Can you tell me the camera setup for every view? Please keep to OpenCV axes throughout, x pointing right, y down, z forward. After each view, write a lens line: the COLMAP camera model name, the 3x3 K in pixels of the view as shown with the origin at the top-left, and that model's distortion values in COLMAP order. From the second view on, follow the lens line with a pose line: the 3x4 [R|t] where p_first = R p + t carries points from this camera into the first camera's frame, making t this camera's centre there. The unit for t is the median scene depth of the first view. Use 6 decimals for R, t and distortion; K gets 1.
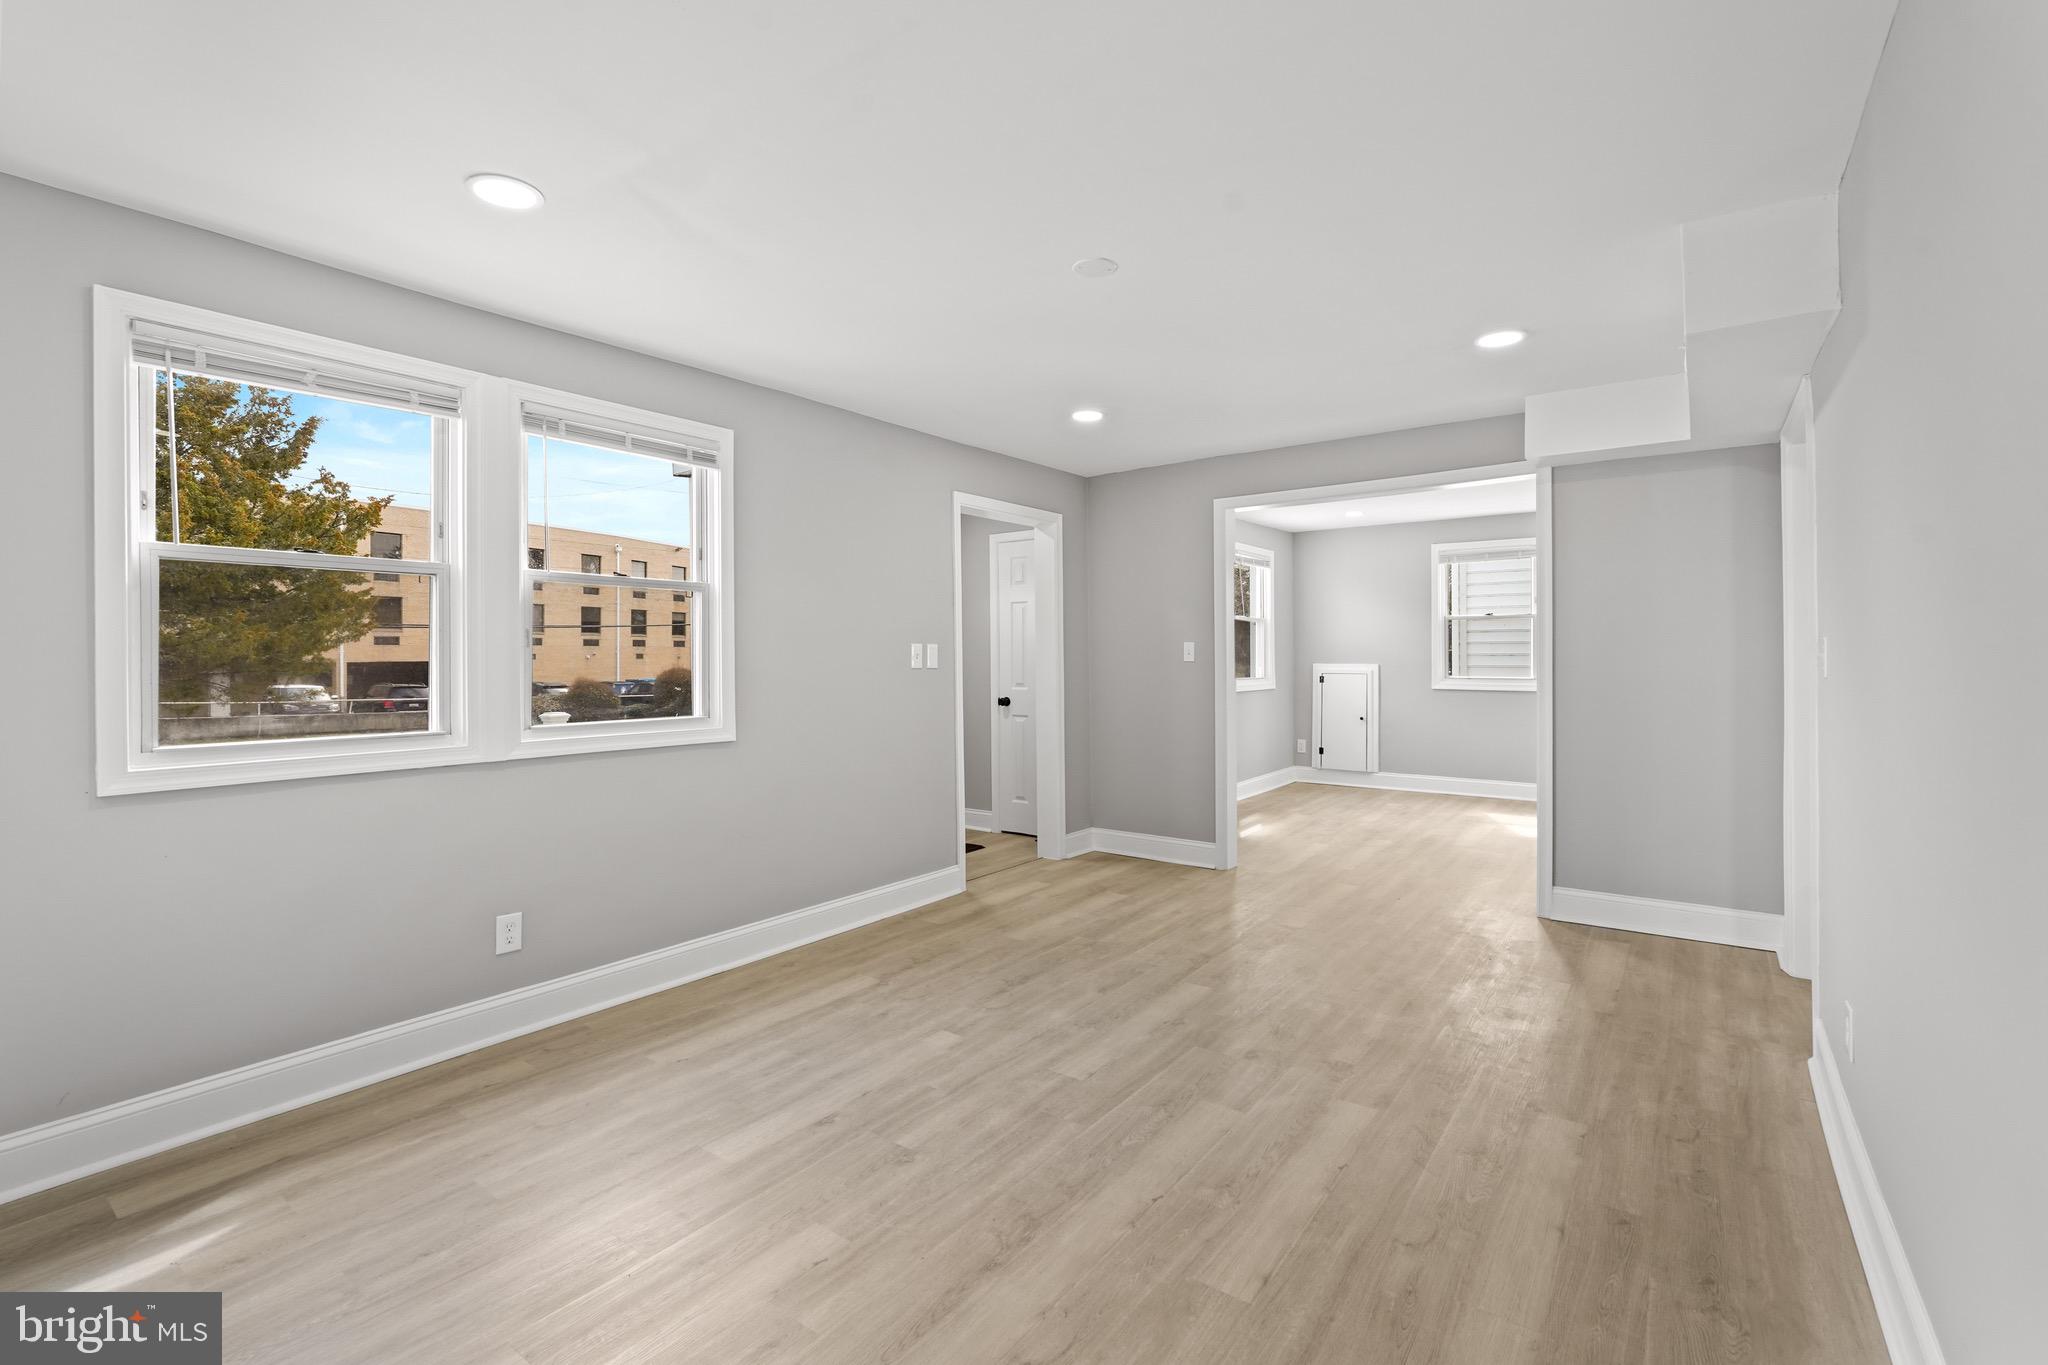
lens RADIAL K [[909.9, 0, 1014.1], [0, 909.9, 663.8], [0, 0, 1]] dist [-0.024114, 0.013986]
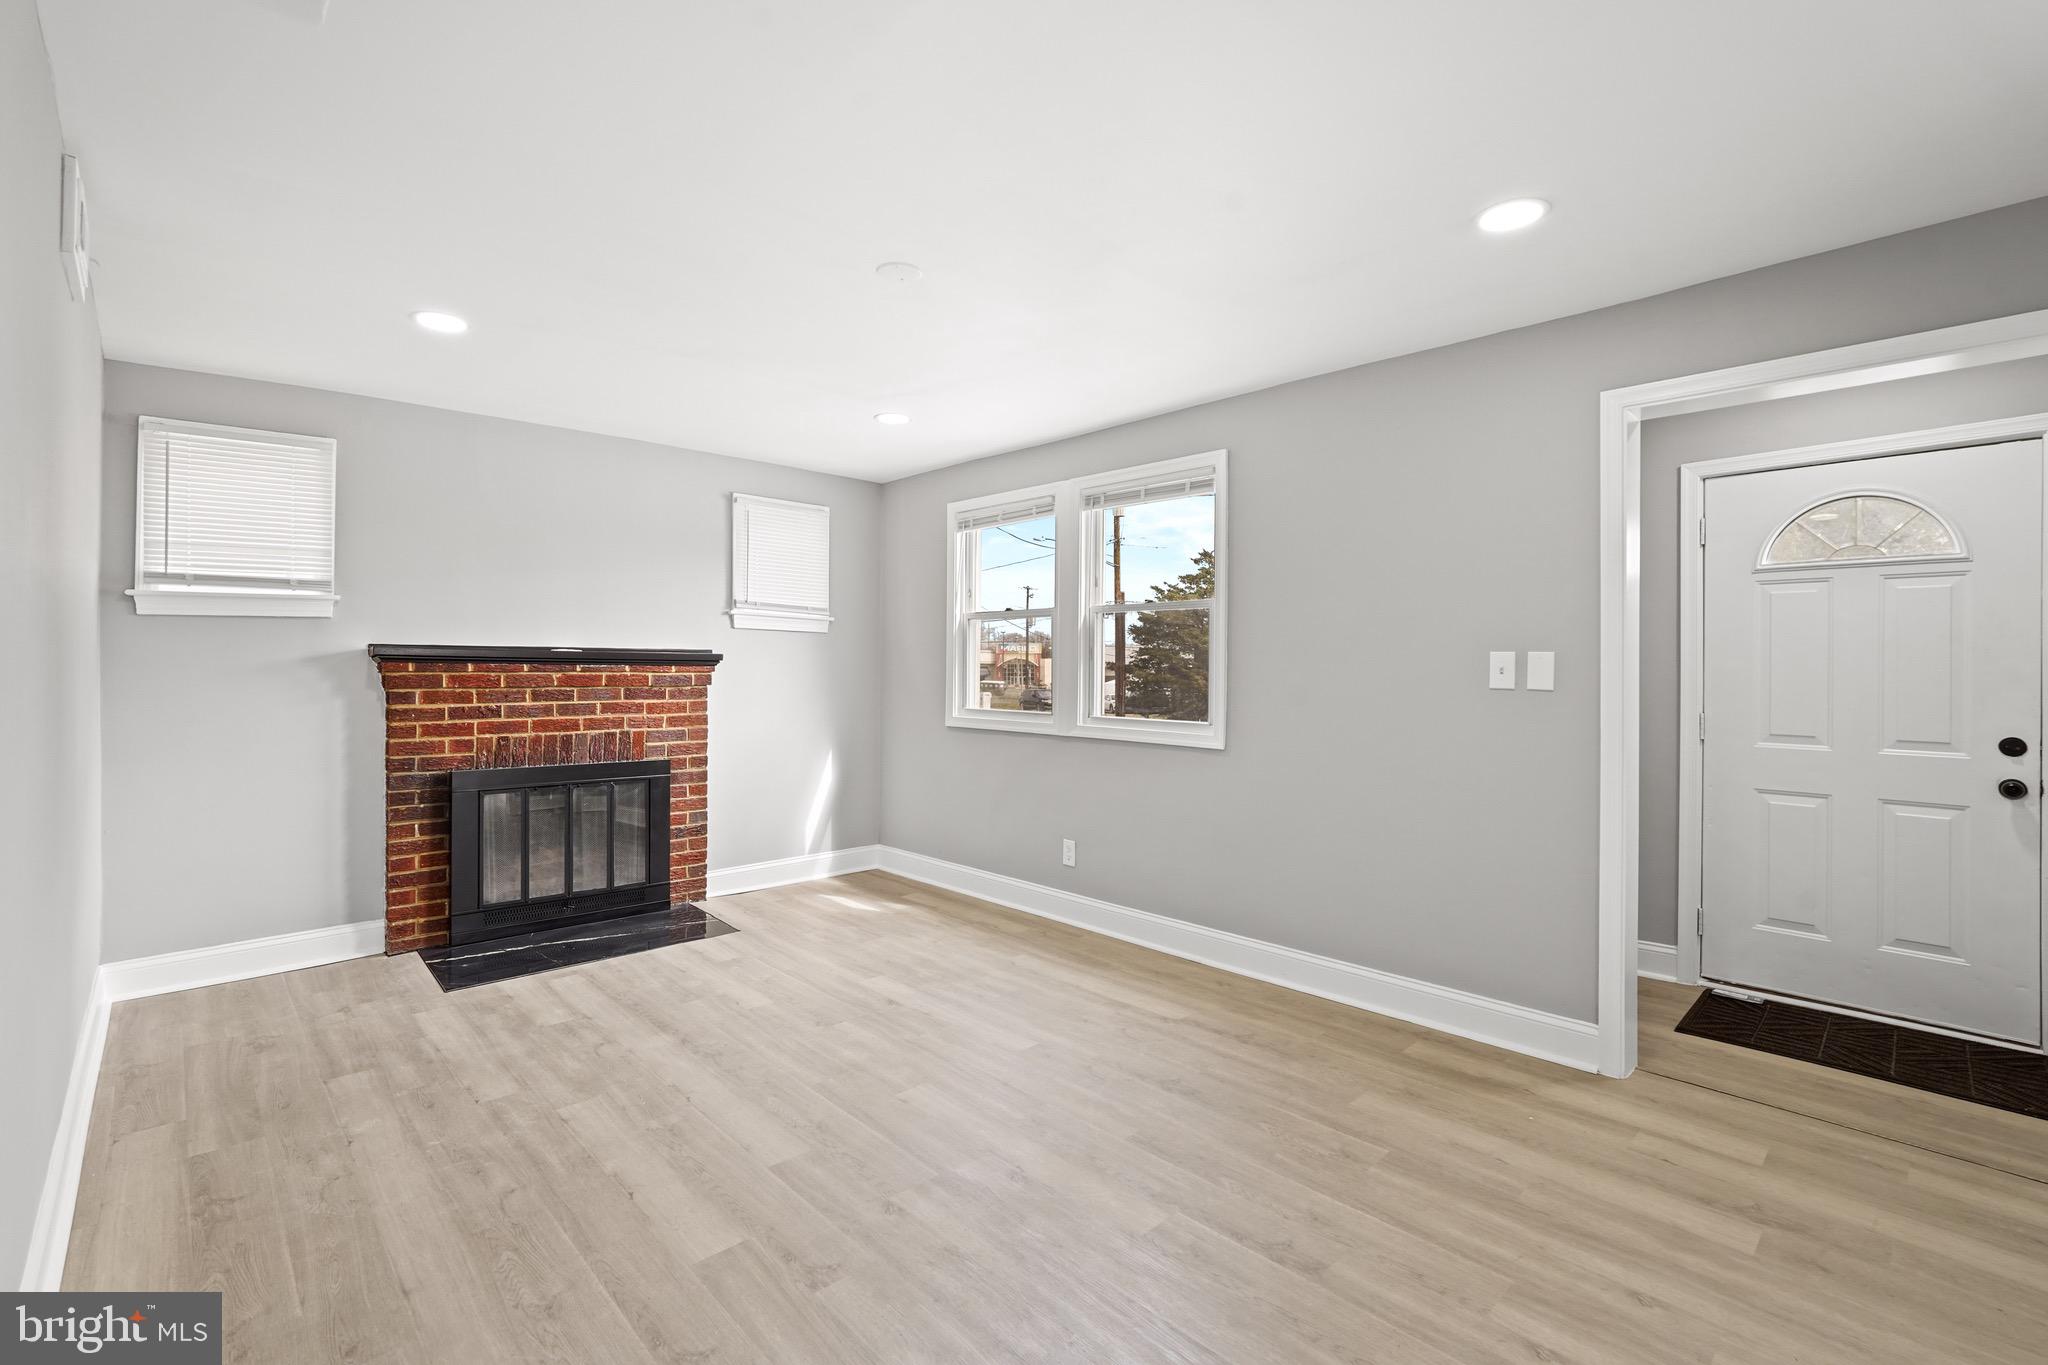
lens RADIAL K [[909.9, 0, 1014.1], [0, 909.9, 663.8], [0, 0, 1]] dist [-0.024114, 0.013986]
pose [[-0.167653, 0.004392, -0.985836, 0.919017], [-0.009875, 0.999932, 0.006134, -0.020808], [0.985797, 0.010764, -0.167599, 1.146662]]
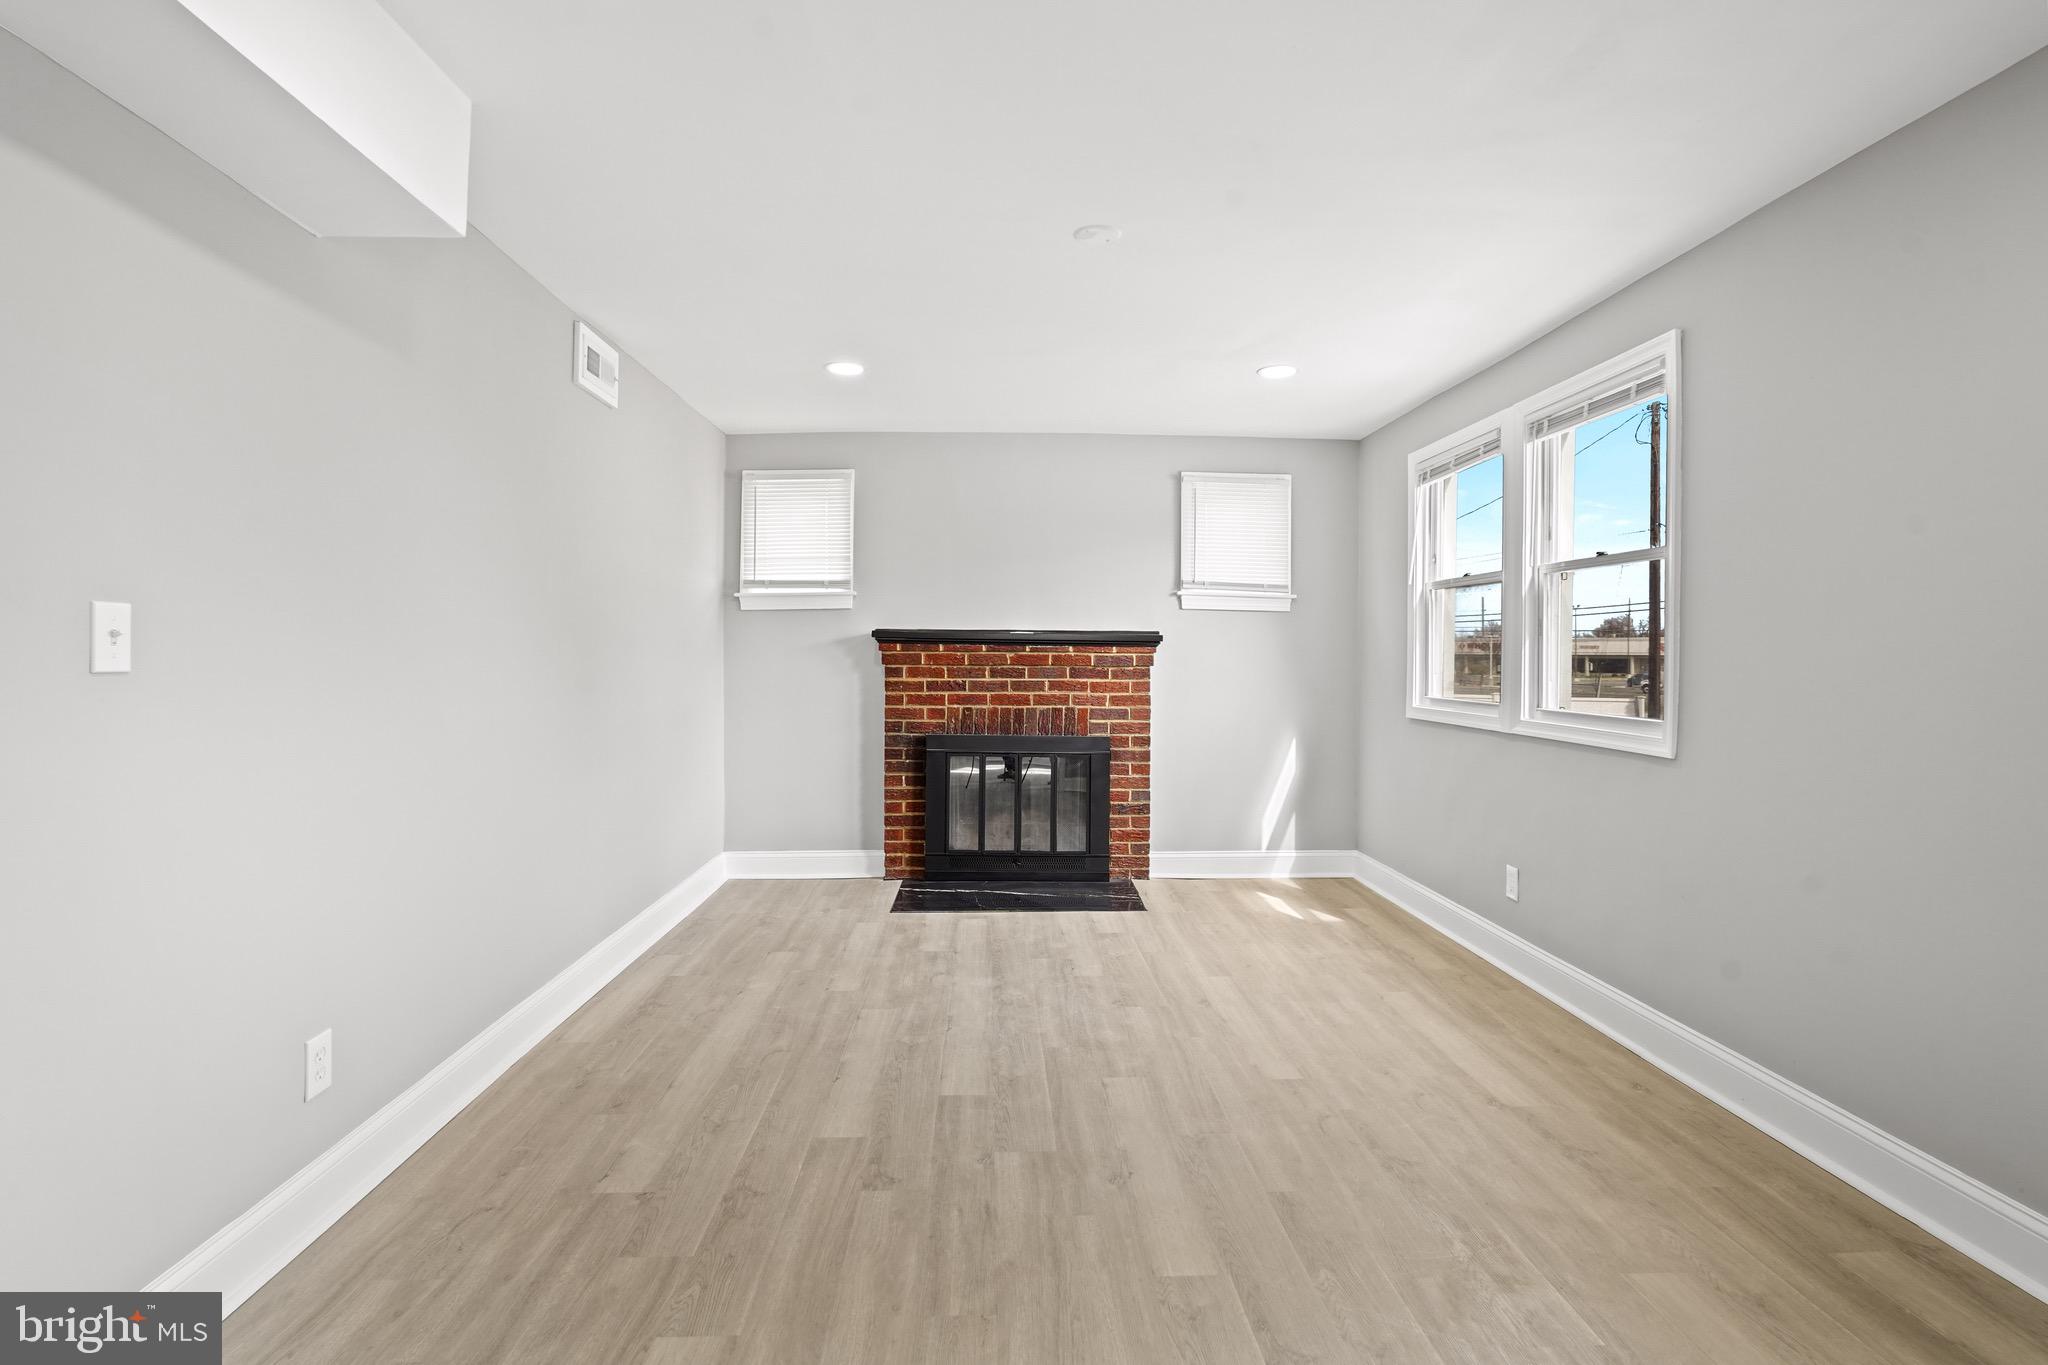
lens RADIAL K [[993.5, 0, 1027.7], [0, 993.5, 648.9], [0, 0, 1]] dist [-0.000680, 0.000218]
pose [[-0.771849, -0.000860, -0.635805, 0.725462], [-0.004257, 0.999984, 0.003815, -0.004375], [0.635791, 0.005651, -0.771840, 1.571947]]
